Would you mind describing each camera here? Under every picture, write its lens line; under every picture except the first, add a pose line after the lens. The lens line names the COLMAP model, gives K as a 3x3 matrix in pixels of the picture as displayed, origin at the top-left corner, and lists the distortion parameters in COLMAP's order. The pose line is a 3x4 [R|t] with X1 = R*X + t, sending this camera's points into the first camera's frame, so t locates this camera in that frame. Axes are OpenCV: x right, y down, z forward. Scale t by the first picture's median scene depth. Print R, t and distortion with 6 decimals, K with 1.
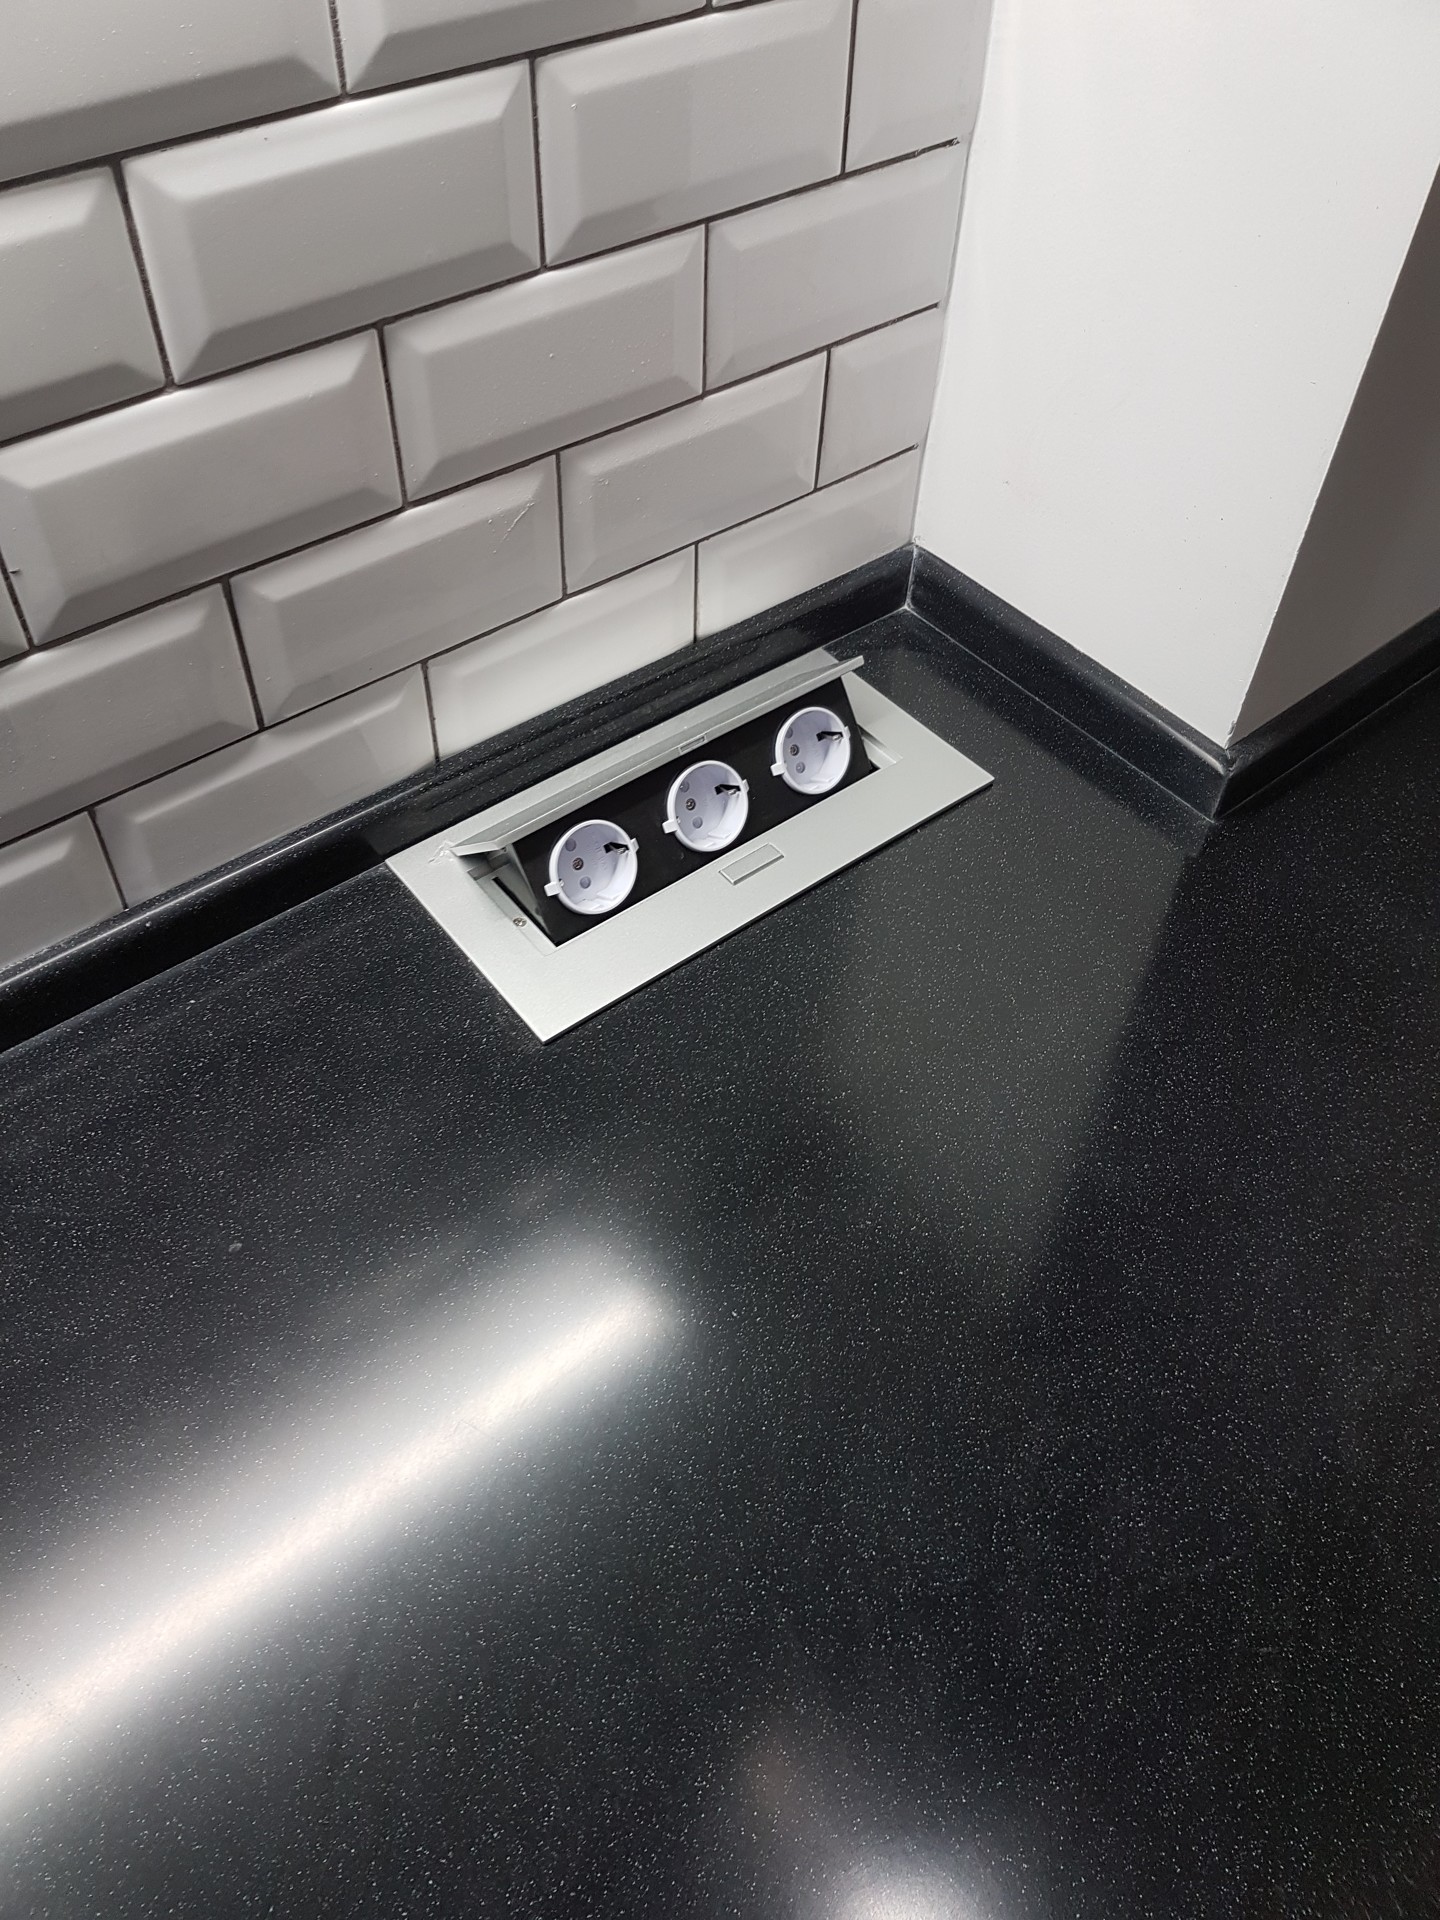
lens RADIAL K [[1530.2, 0, 688.2], [0, 1530.2, 890.3], [0, 0, 1]] dist [0.025505, -0.042433]
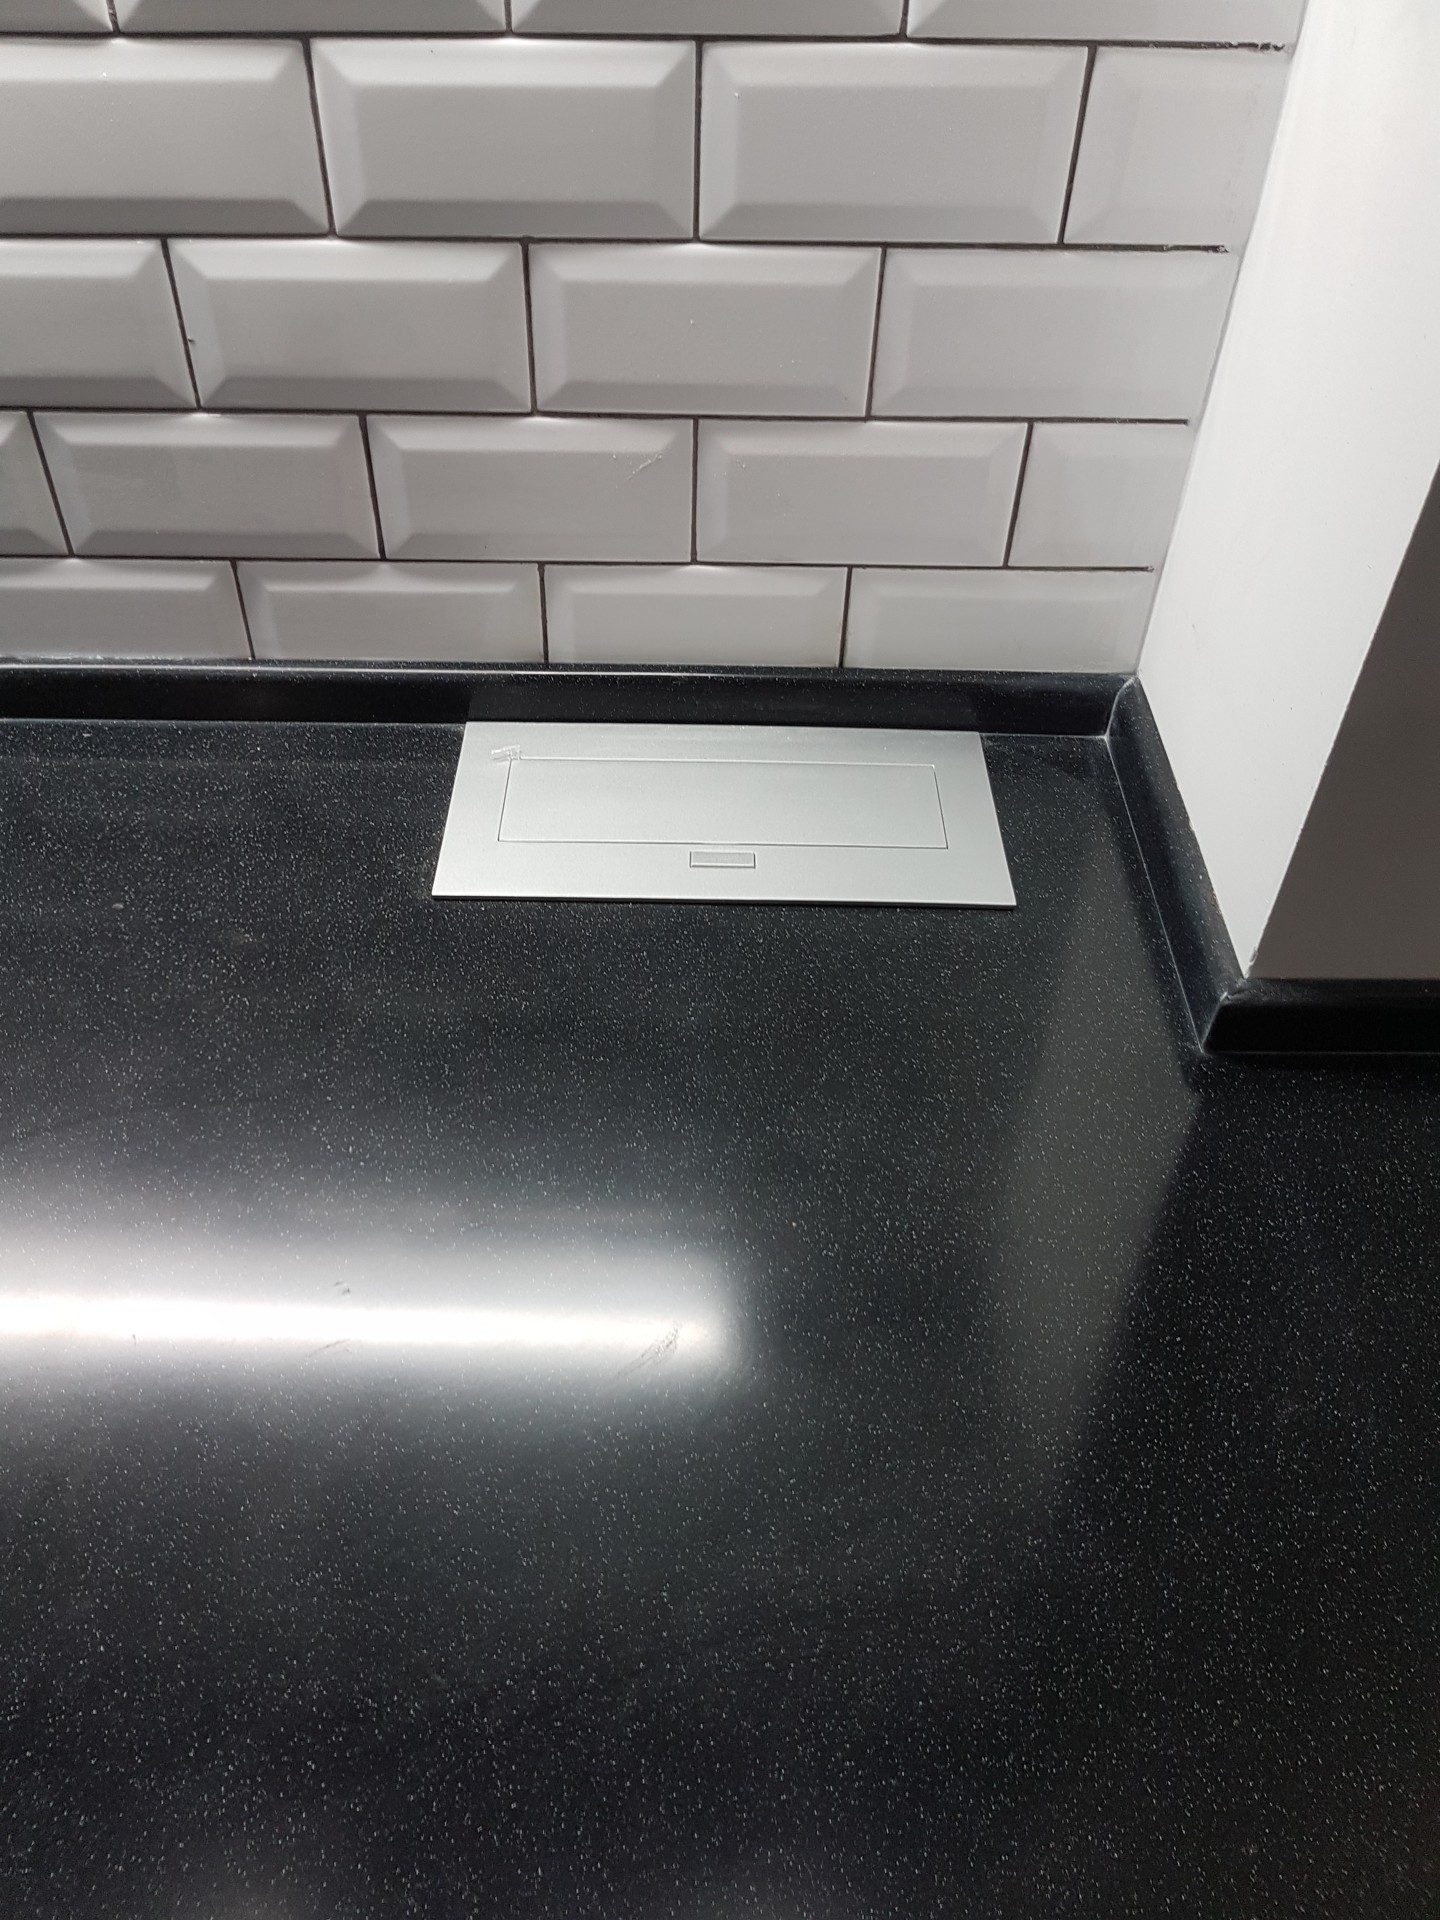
lens RADIAL K [[1474.3, 0, 551.7], [0, 1474.3, 831.4], [0, 0, 1]] dist [0.038138, -0.075229]
pose [[0.769635, 0.418459, -0.482238, 0.466729], [-0.456402, 0.888744, 0.042800, -0.026274], [0.446496, 0.187154, 0.874994, 0.100906]]
